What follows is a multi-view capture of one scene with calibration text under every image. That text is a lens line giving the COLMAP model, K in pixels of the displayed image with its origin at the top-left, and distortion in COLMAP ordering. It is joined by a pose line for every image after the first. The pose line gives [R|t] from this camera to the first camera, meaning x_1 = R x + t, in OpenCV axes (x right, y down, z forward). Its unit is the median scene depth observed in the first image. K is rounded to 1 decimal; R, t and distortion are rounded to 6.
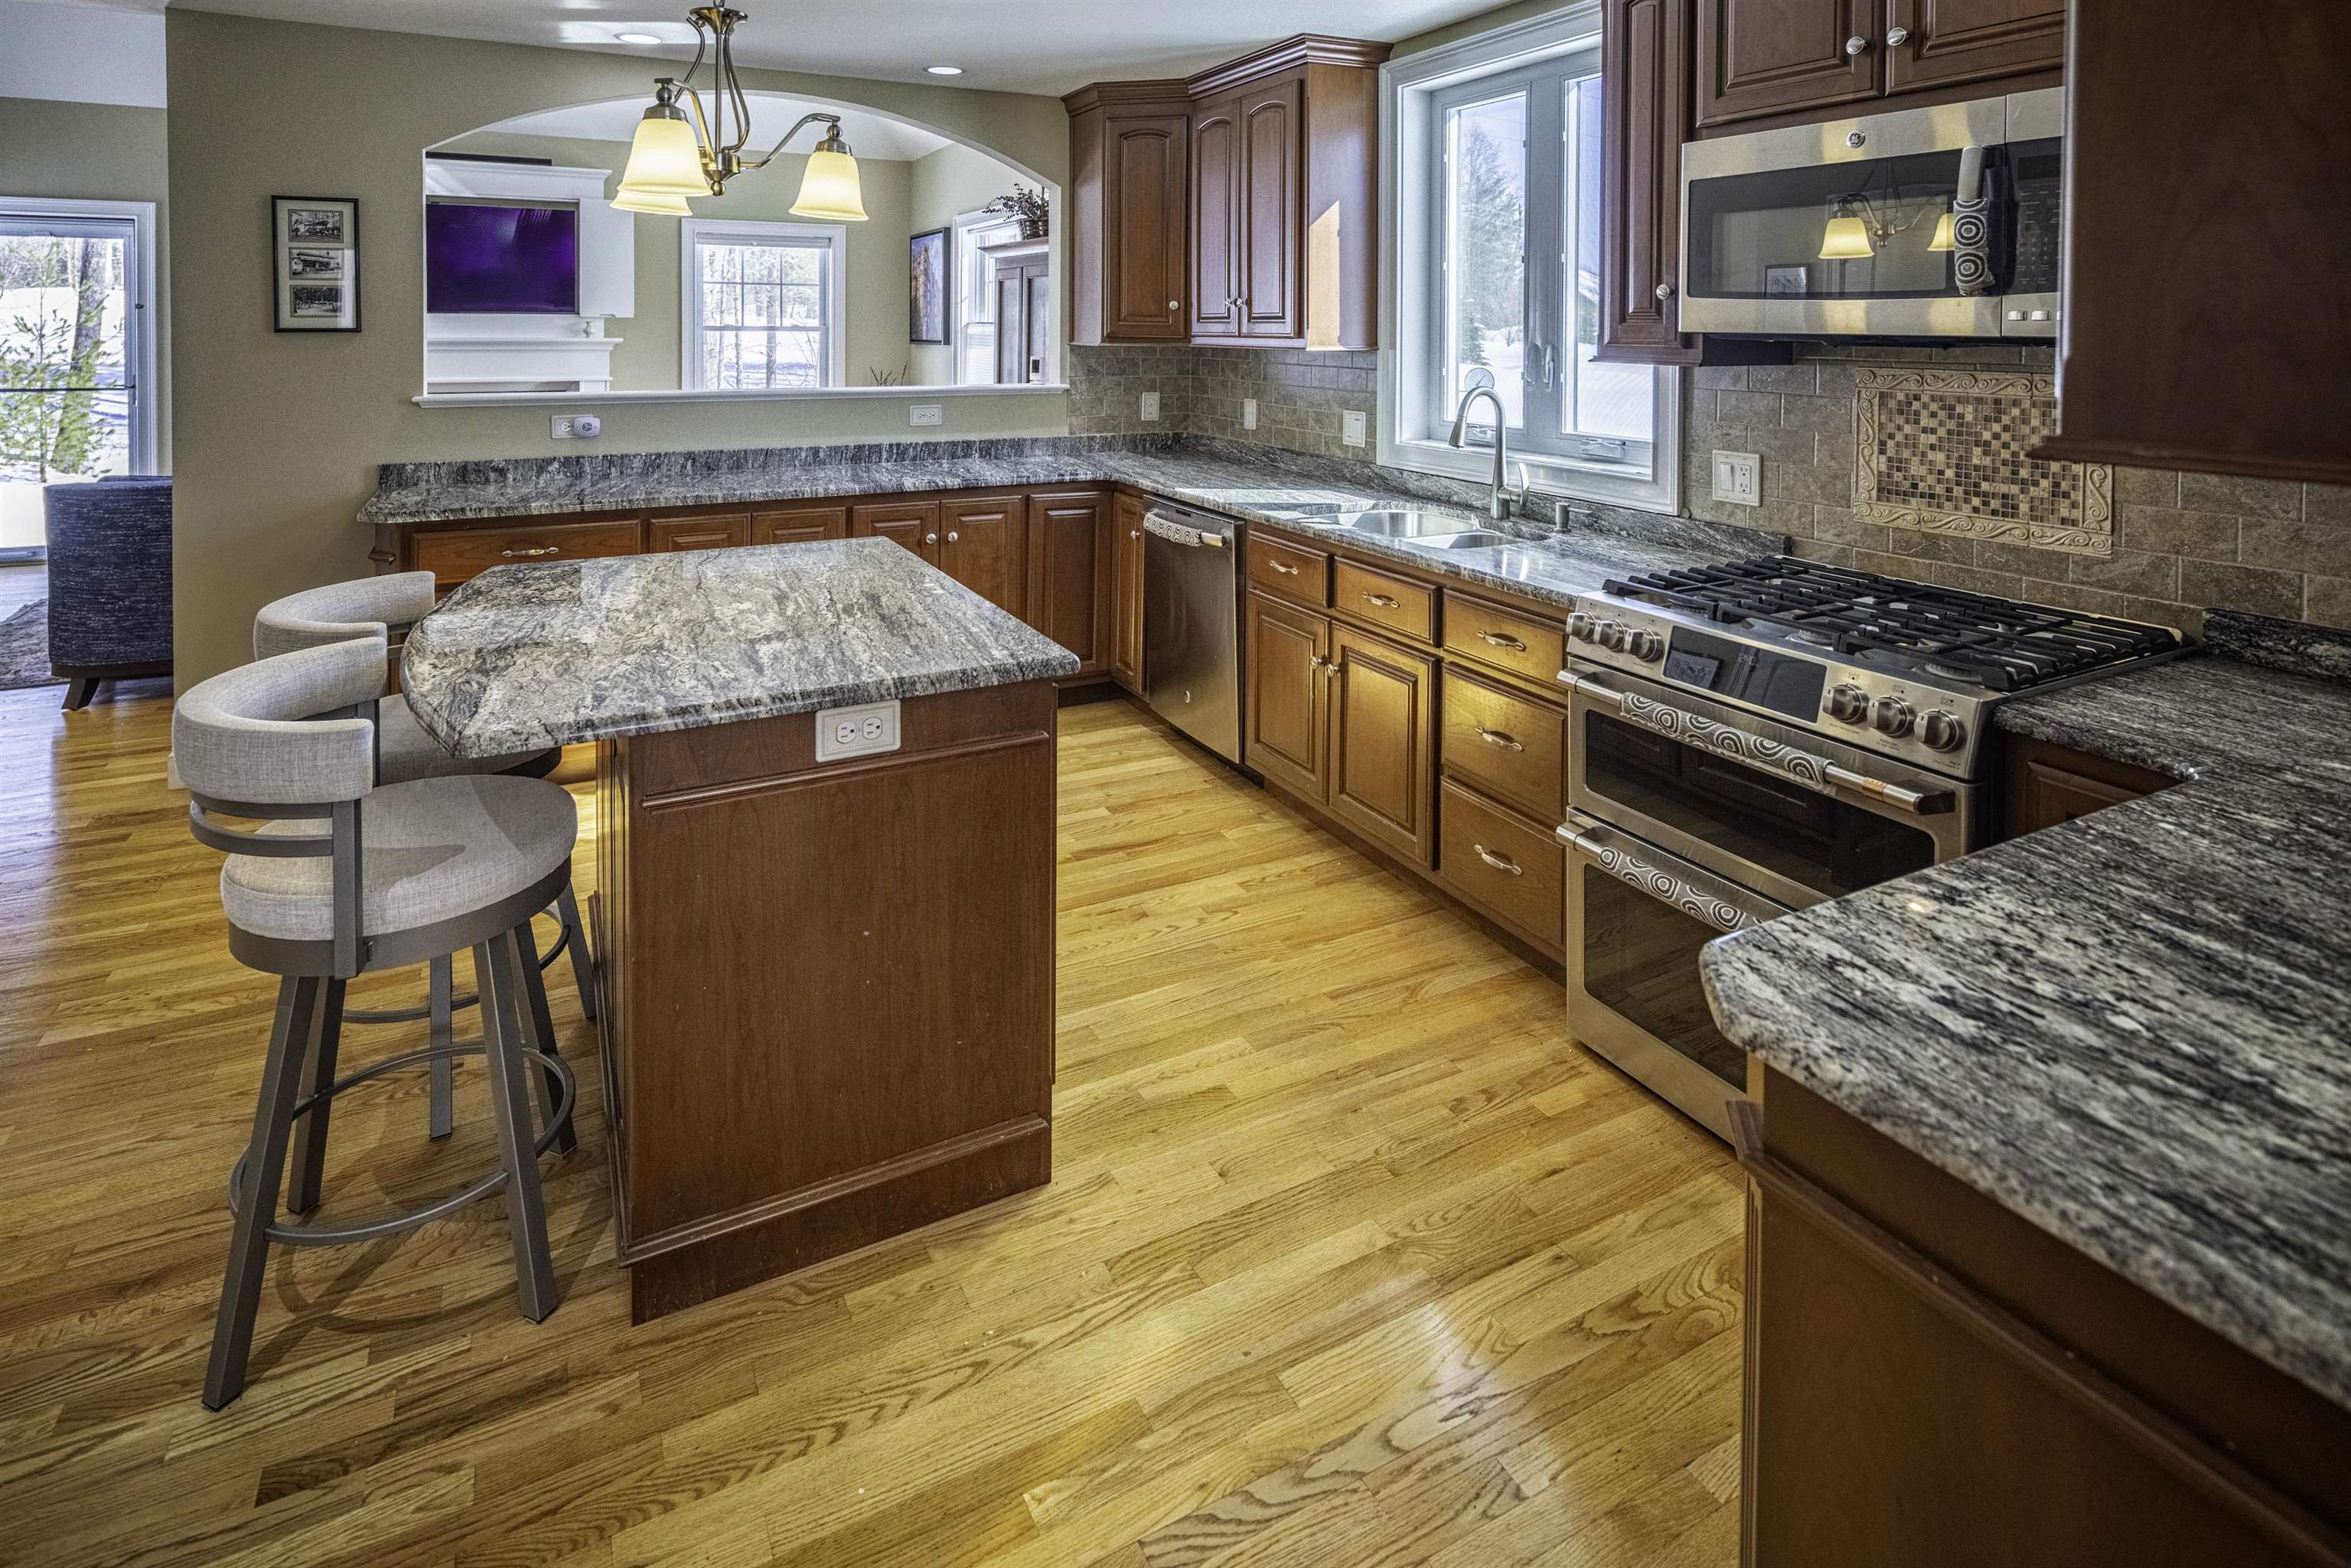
lens RADIAL K [[1192.3, 0, 1175.5], [0, 1192.3, 784.0], [0, 0, 1]] dist [0.002867, -0.001440]
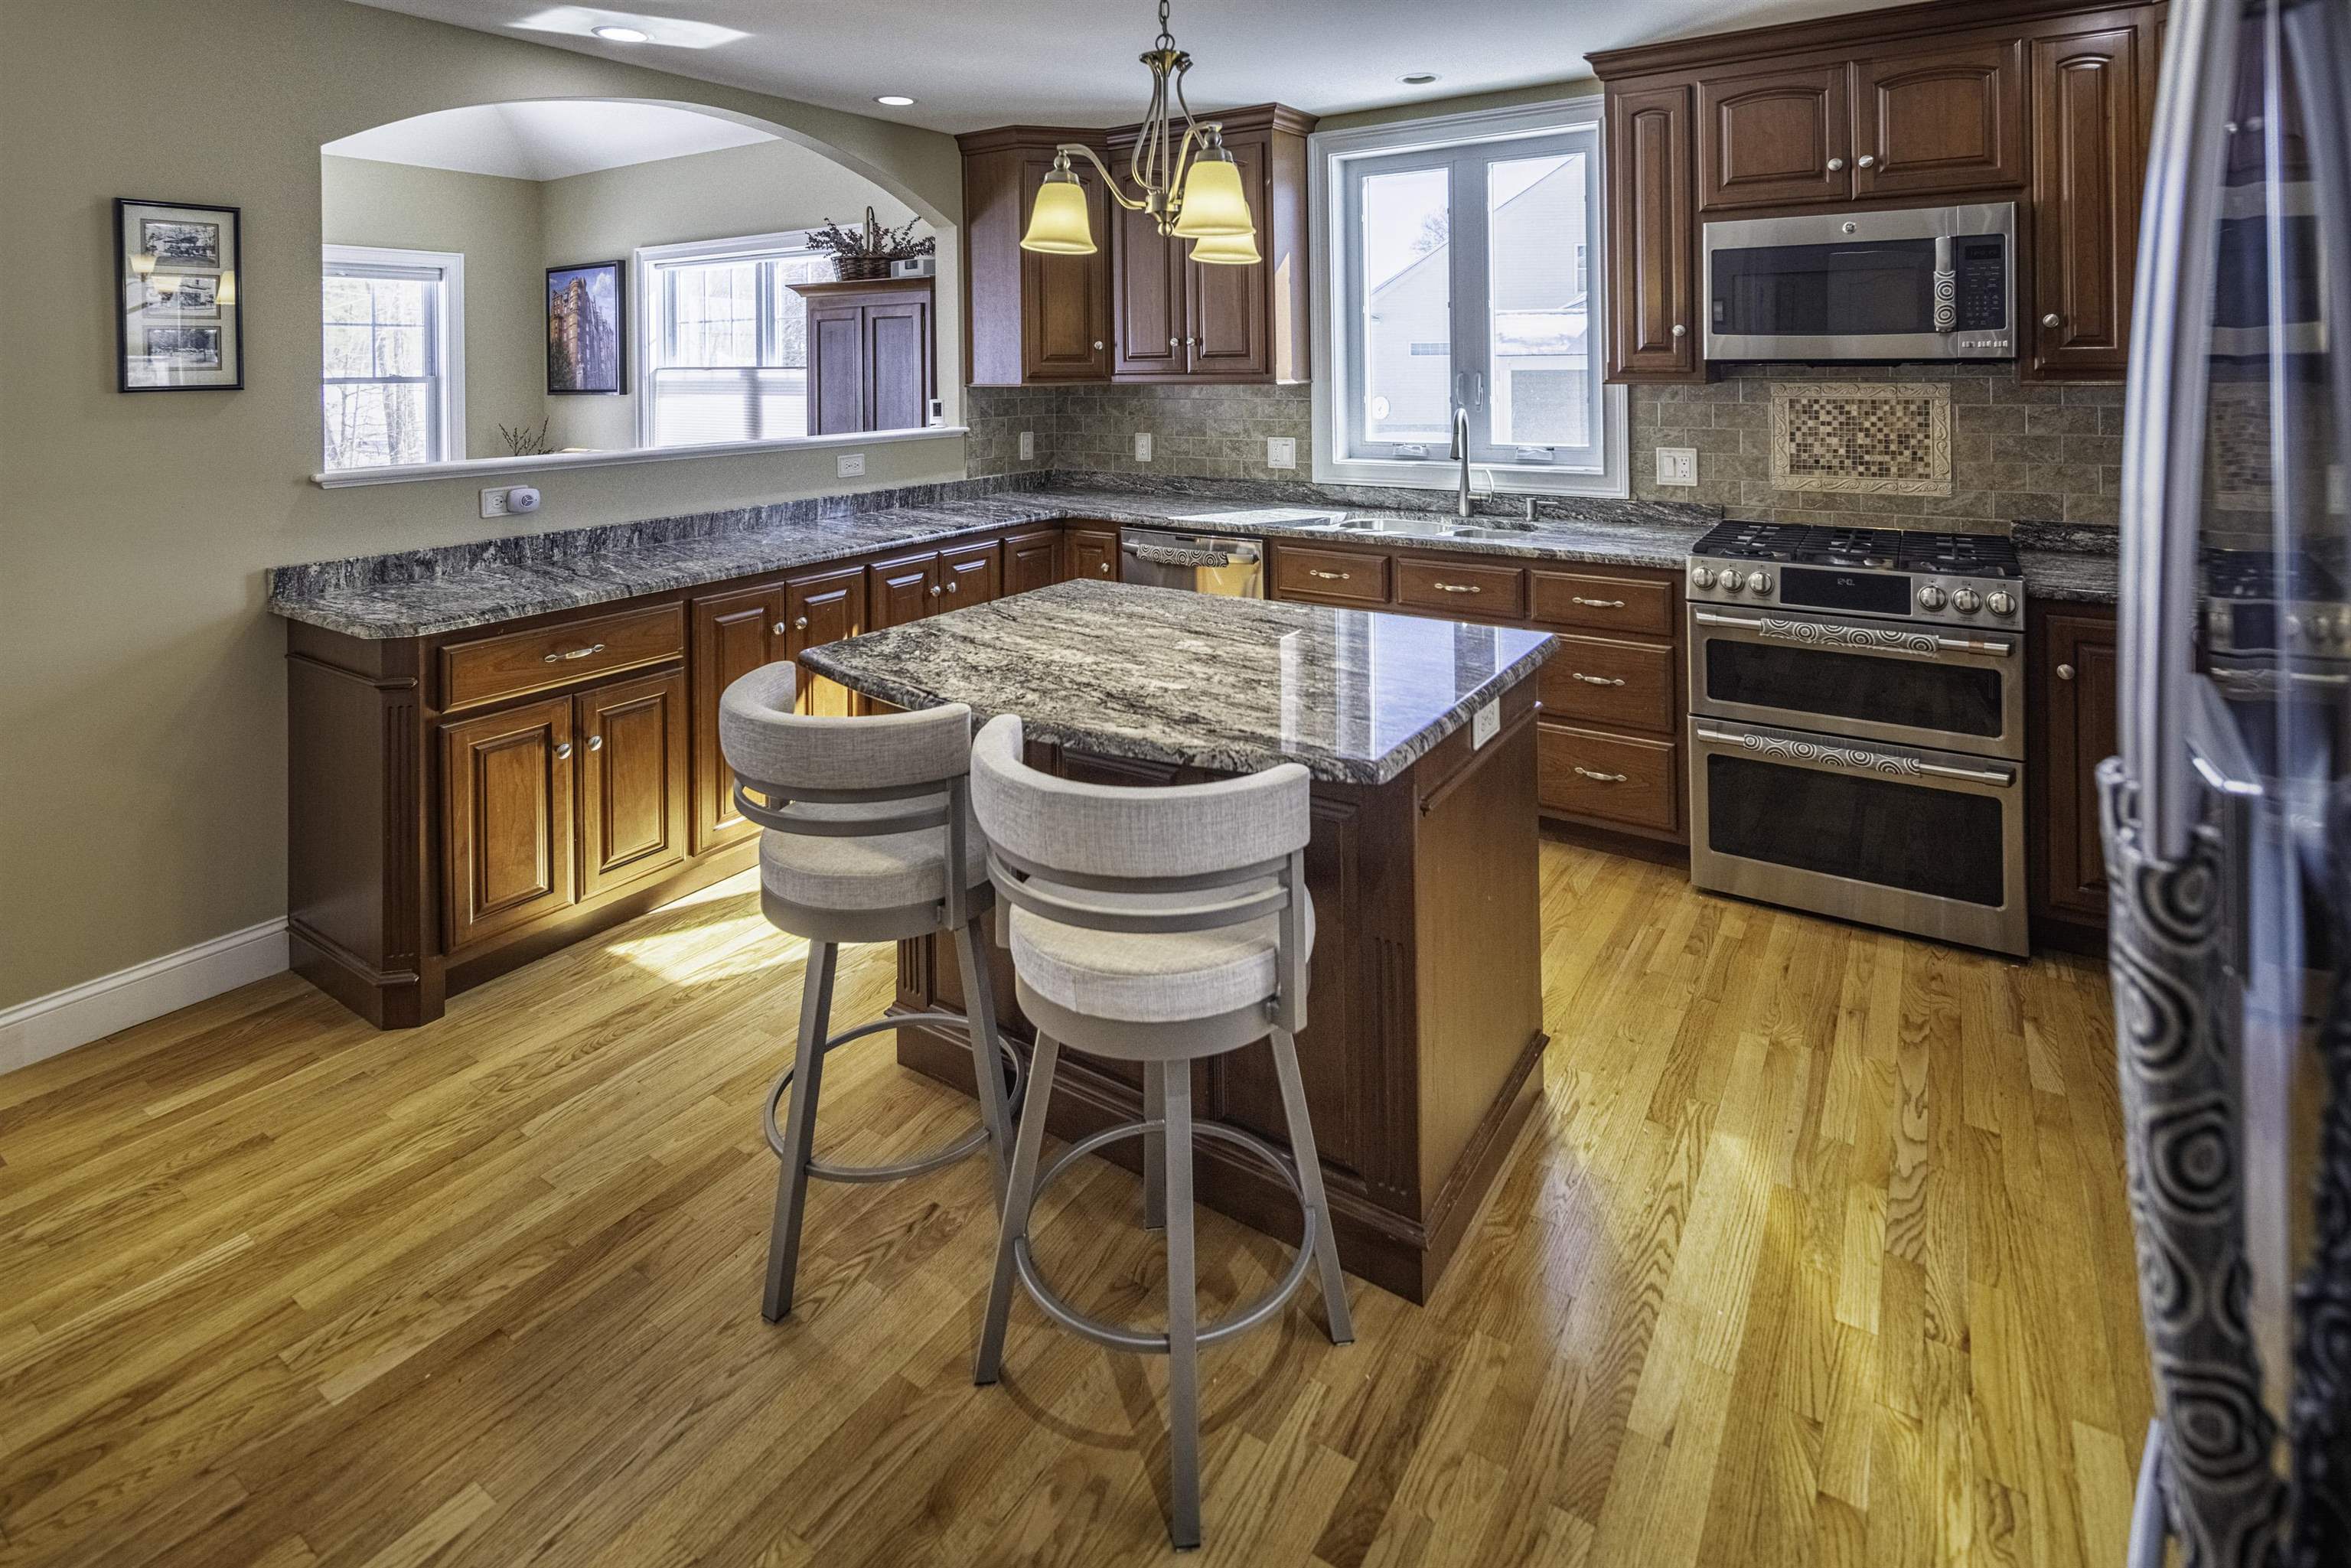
lens RADIAL K [[1180.8, 0, 1175.8], [0, 1180.8, 834.8], [0, 0, 1]] dist [0.001570, -0.001043]
pose [[0.845480, -0.211014, 0.490547, -0.734413], [0.206556, 0.976341, 0.063975, -0.047347], [-0.492441, 0.047235, 0.869063, 0.119206]]
